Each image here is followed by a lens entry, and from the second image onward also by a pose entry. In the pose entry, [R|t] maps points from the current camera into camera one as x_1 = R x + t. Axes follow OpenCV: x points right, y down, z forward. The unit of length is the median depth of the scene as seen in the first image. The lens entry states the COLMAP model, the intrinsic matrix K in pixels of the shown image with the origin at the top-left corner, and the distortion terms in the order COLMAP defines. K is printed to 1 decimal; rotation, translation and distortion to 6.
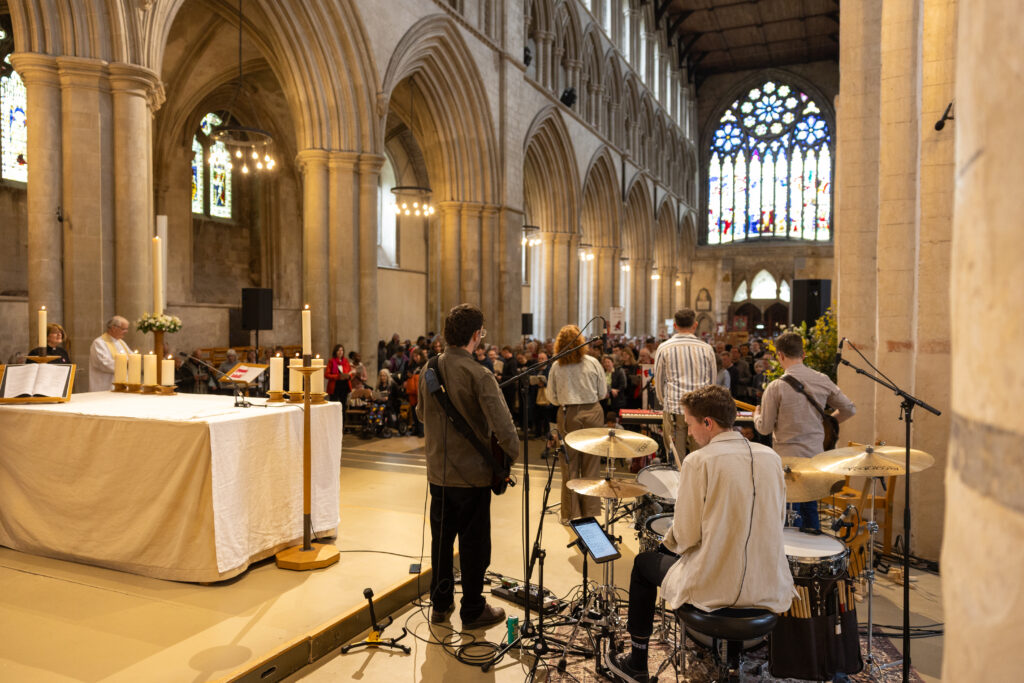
lens RADIAL K [[739.1, 0, 512.0], [0, 739.1, 341.5], [0, 0, 1]] dist [-0.034668, 0.063814]
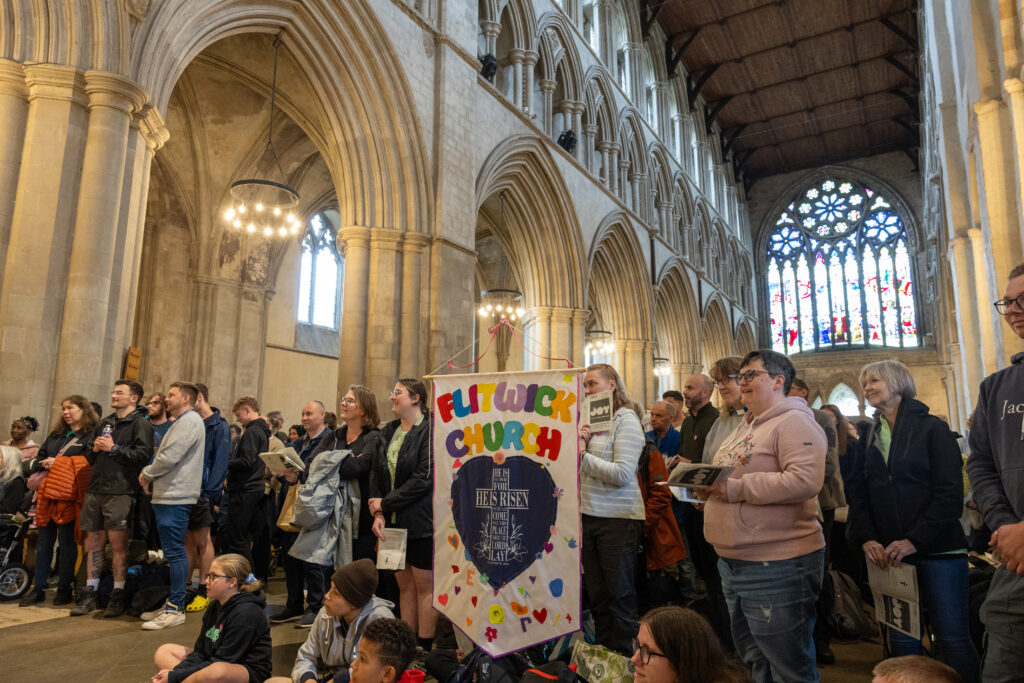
lens RADIAL K [[678.7, 0, 512.0], [0, 678.7, 341.5], [0, 0, 1]] dist [-0.003534, -0.000262]
pose [[0.992799, -0.022710, -0.117618, 0.054921], [-0.001763, 0.978989, -0.203907, 0.016724], [0.119777, 0.202646, 0.971899, 0.176284]]
